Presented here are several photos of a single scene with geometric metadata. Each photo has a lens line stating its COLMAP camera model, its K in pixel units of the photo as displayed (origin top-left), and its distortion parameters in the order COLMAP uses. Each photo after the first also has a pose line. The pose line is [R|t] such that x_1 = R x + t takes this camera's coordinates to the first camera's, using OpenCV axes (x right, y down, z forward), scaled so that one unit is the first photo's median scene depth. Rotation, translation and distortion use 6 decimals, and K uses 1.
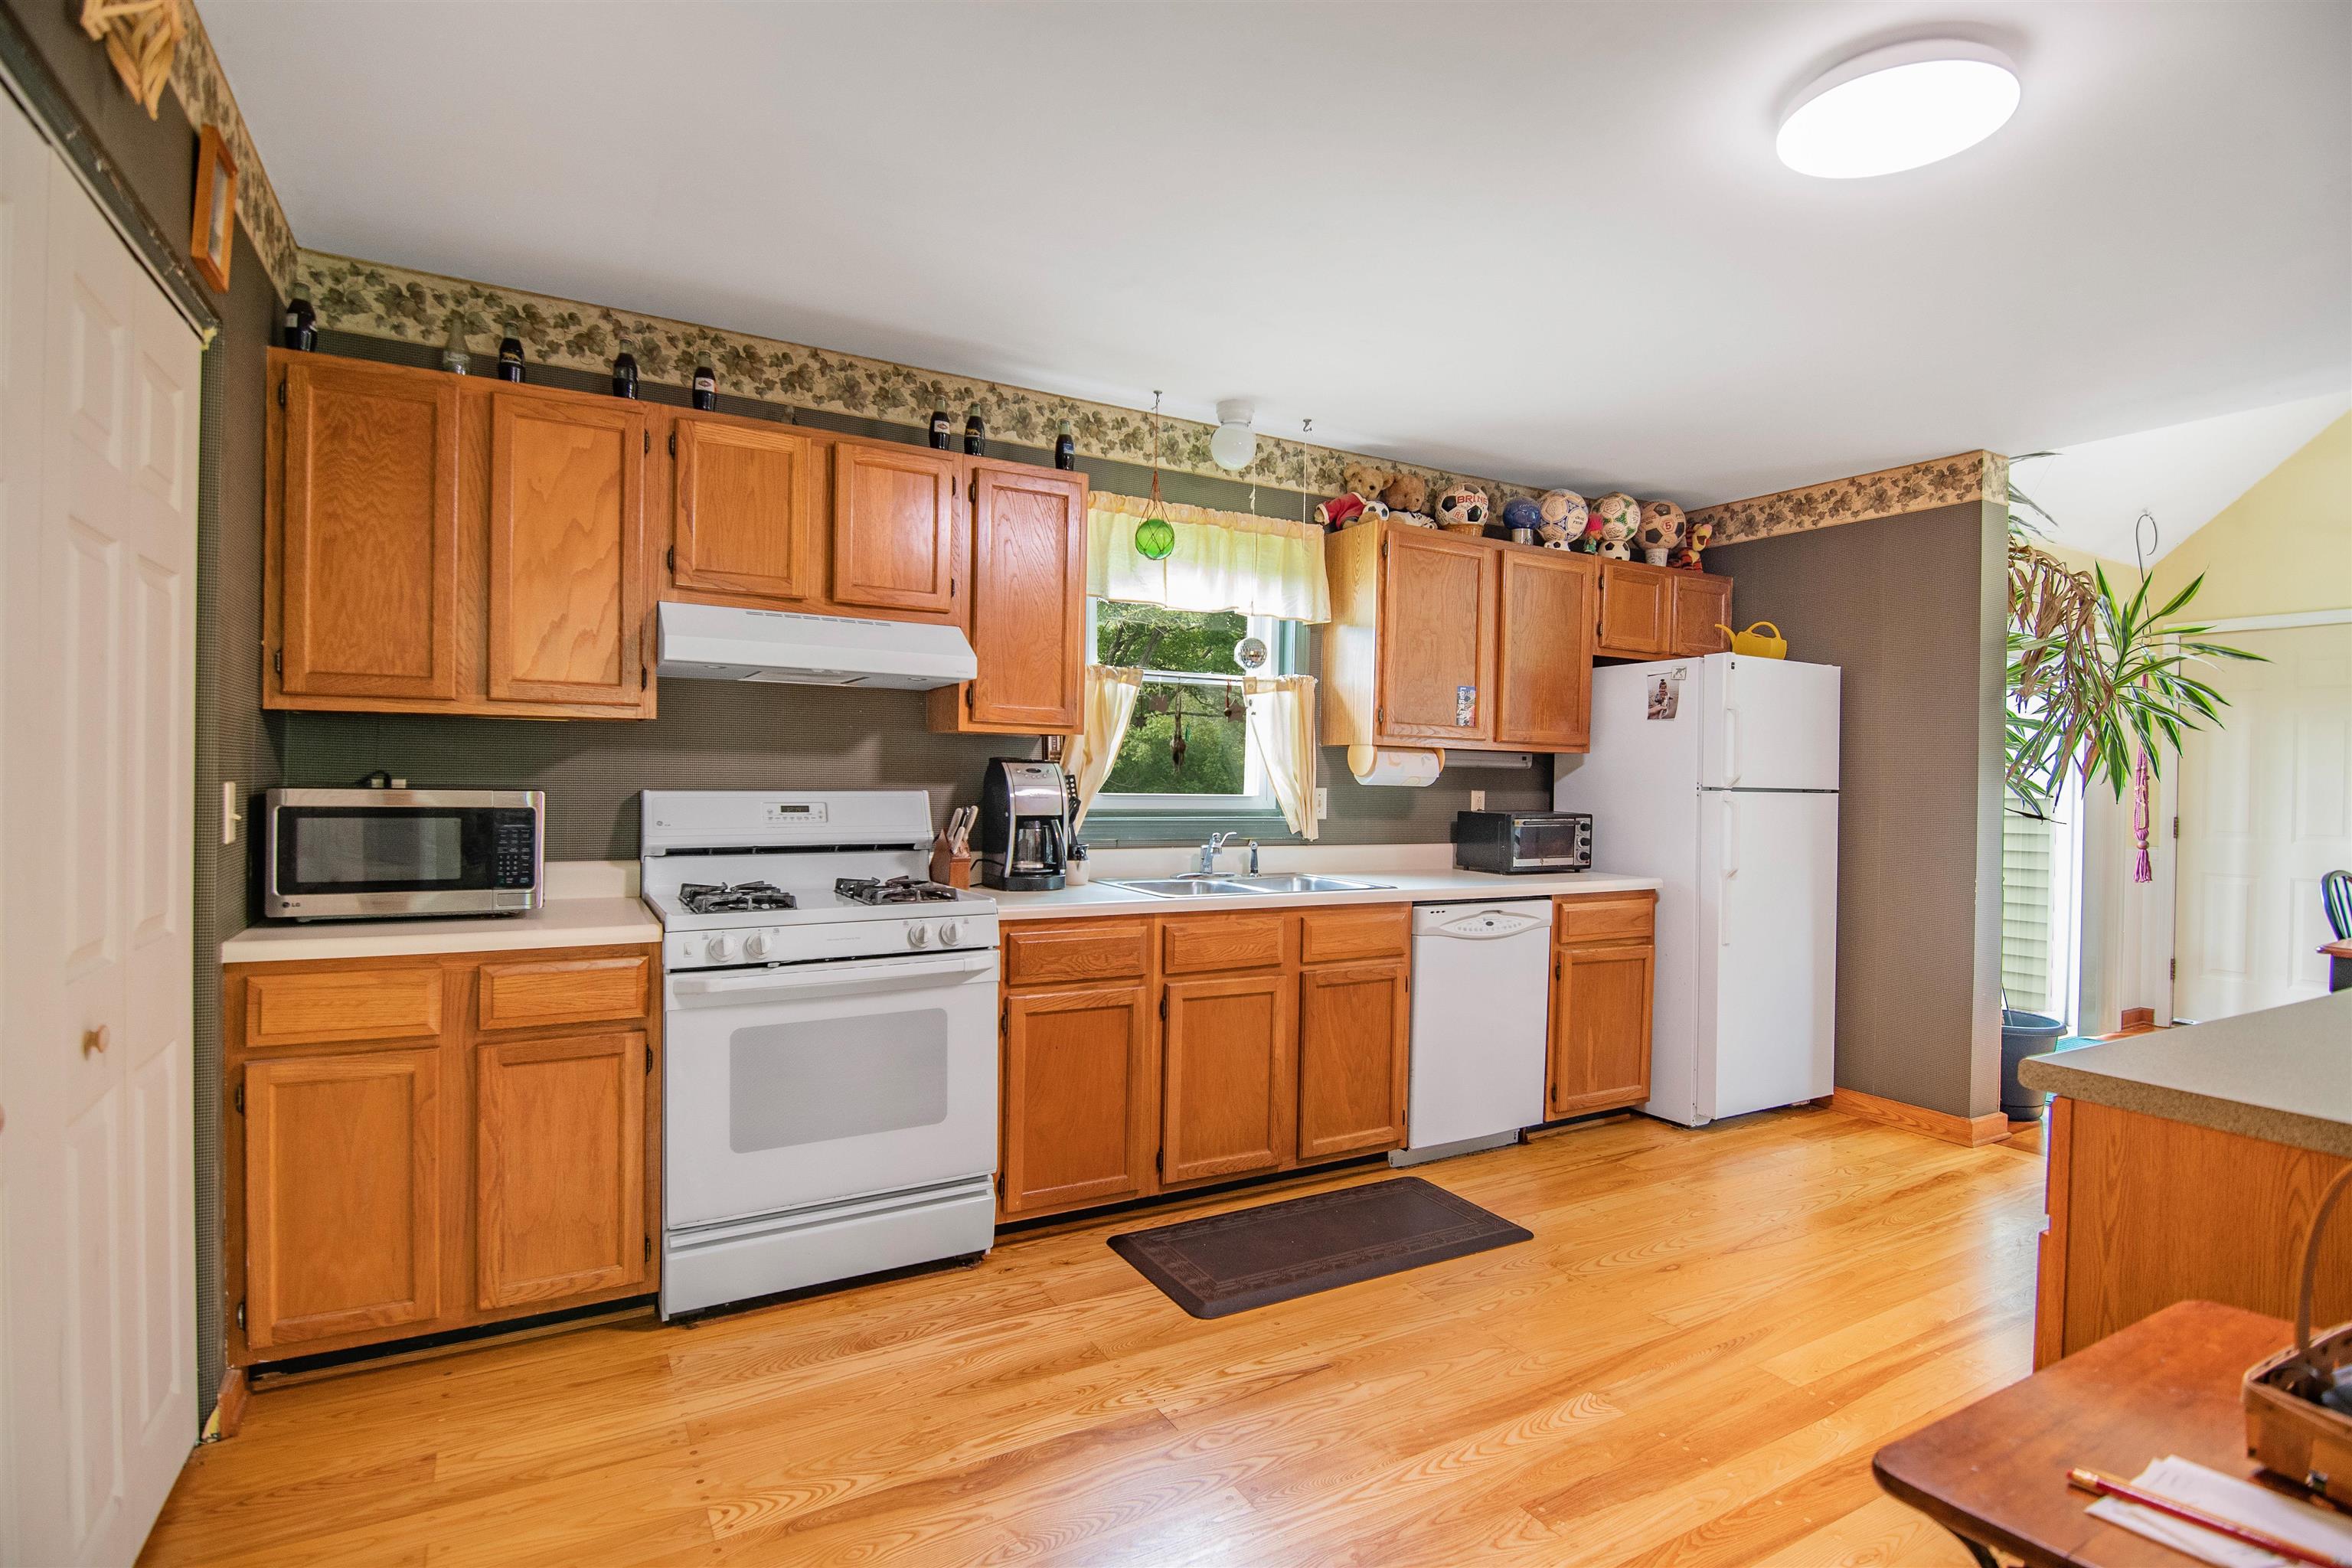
lens RADIAL K [[1146.4, 0, 1175.2], [0, 1146.4, 780.6], [0, 0, 1]] dist [-0.002398, -0.002941]
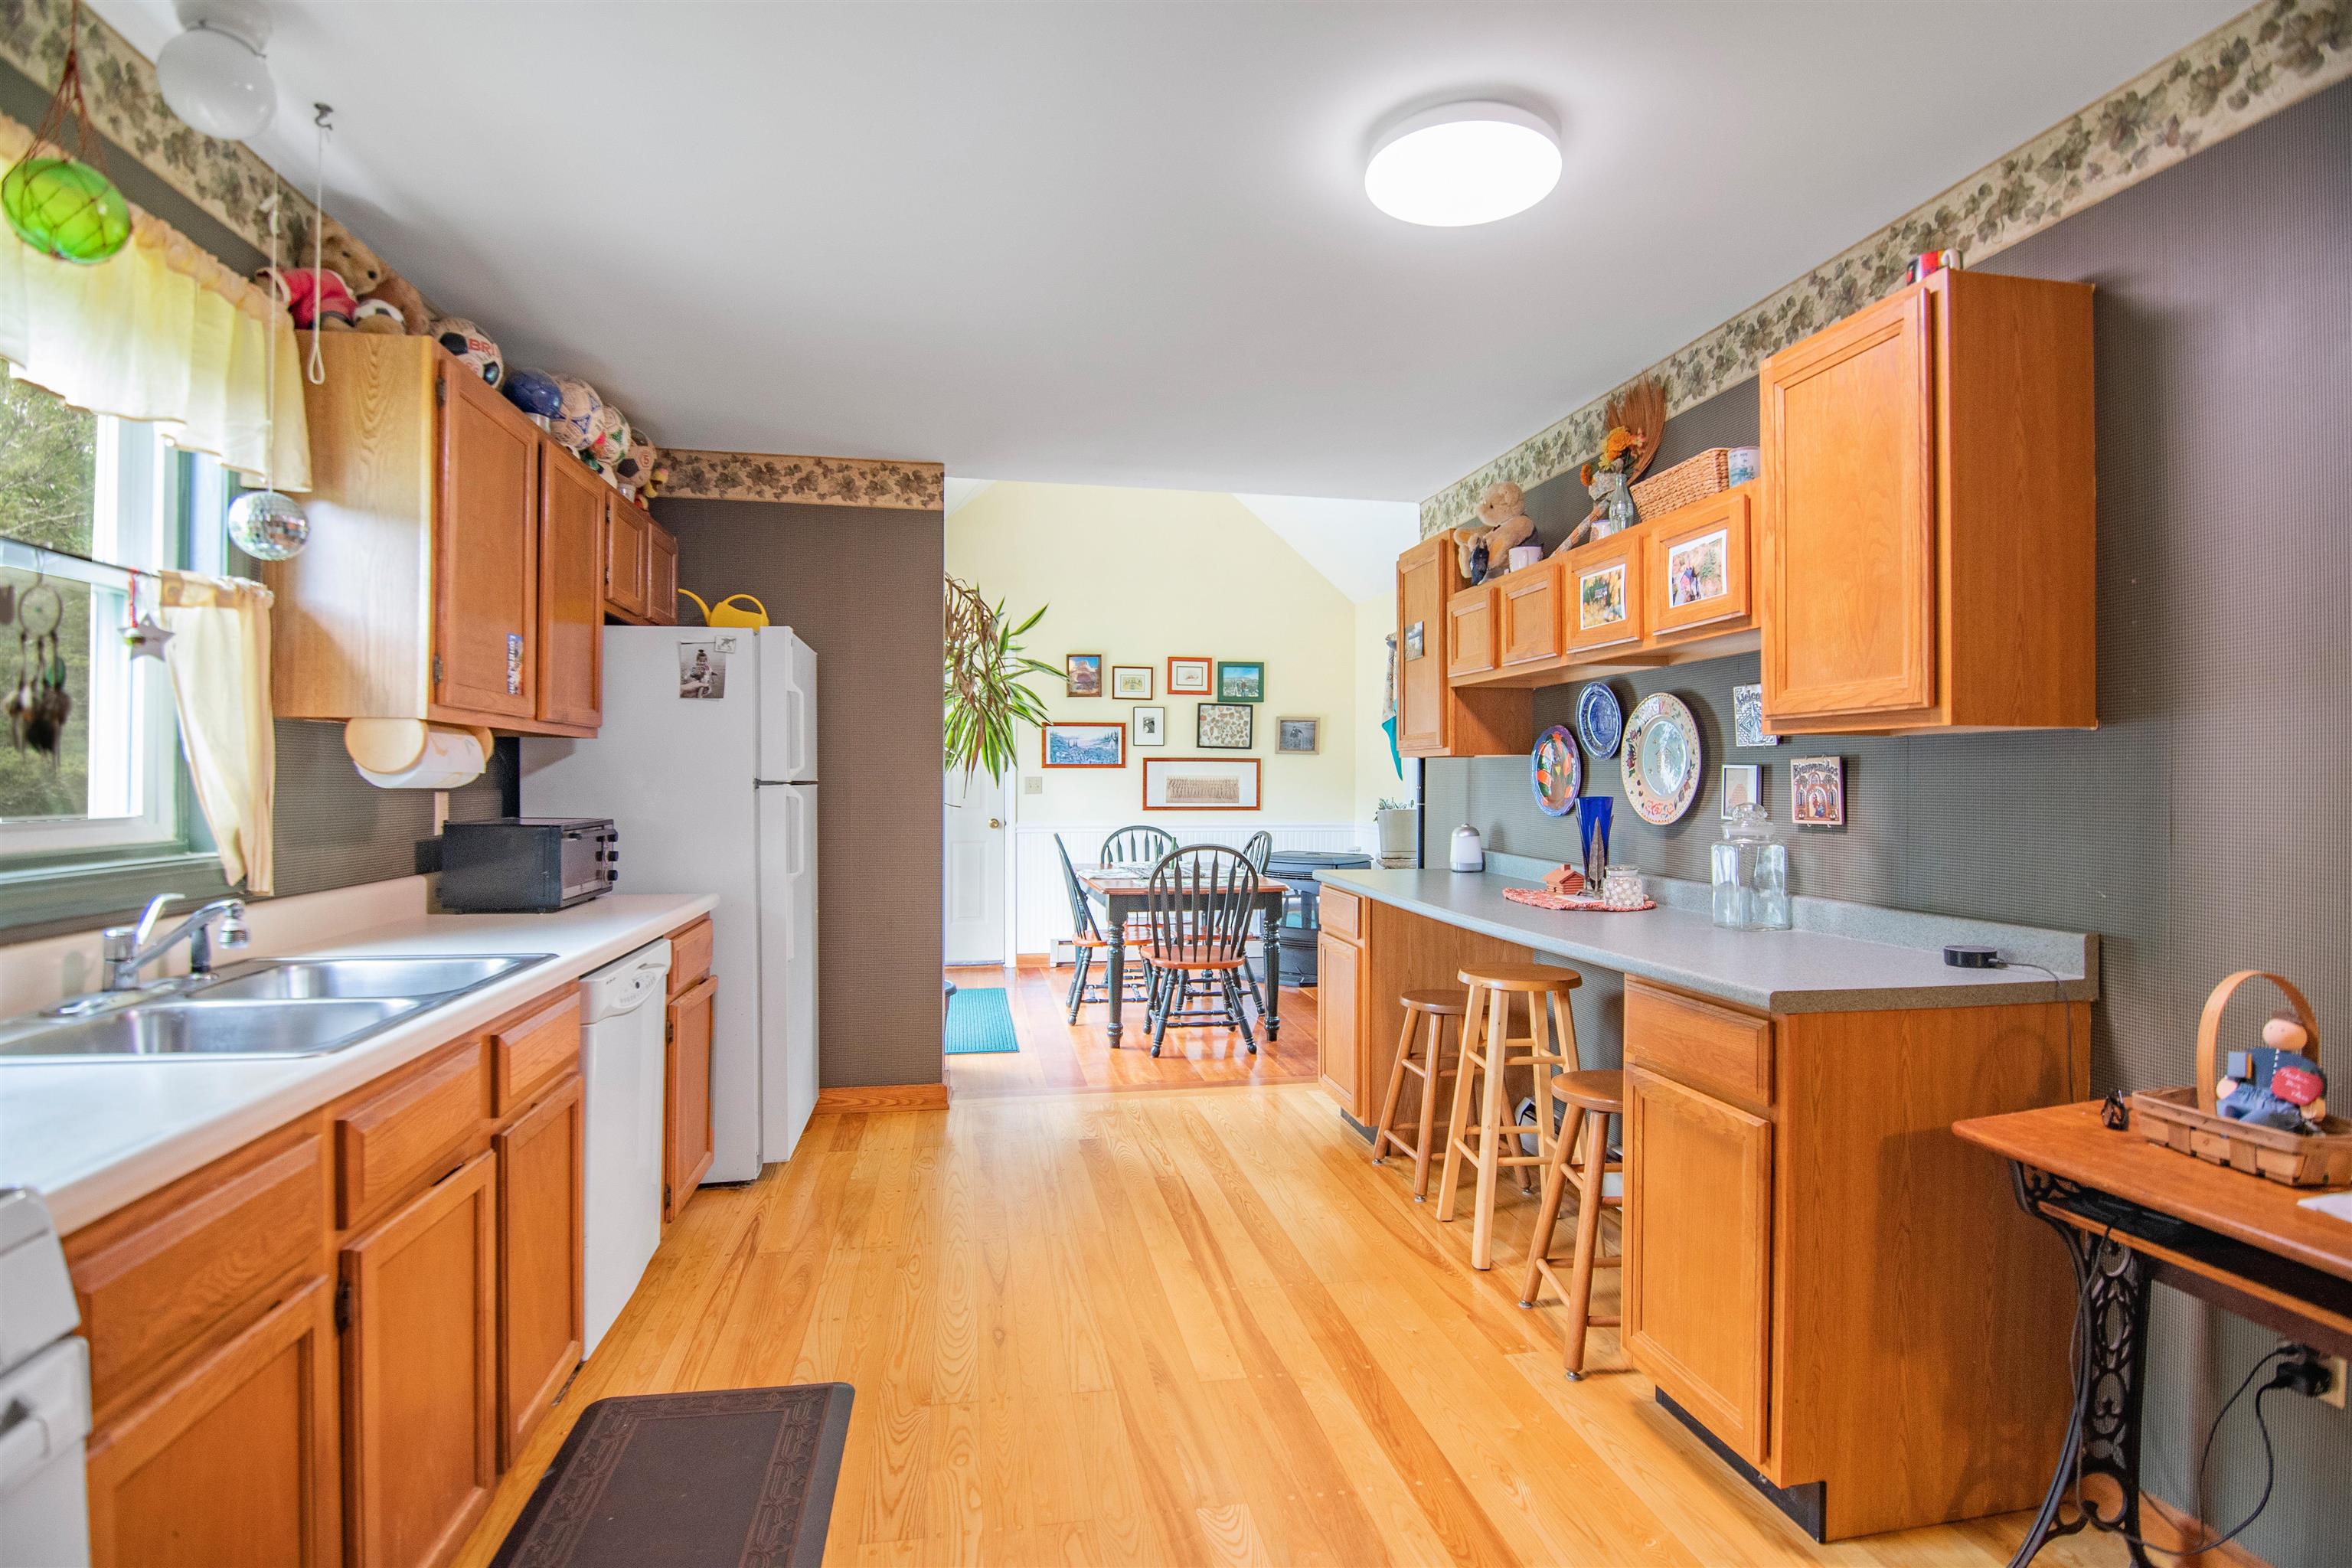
lens RADIAL K [[1146.4, 0, 1173.5], [0, 1146.4, 784.0], [0, 0, 1]] dist [-0.002398, -0.002941]
pose [[0.334111, -0.019696, 0.942328, -0.241325], [0.005058, 0.999805, 0.019104, -0.006870], [-0.942520, -0.001617, 0.334146, 0.421928]]
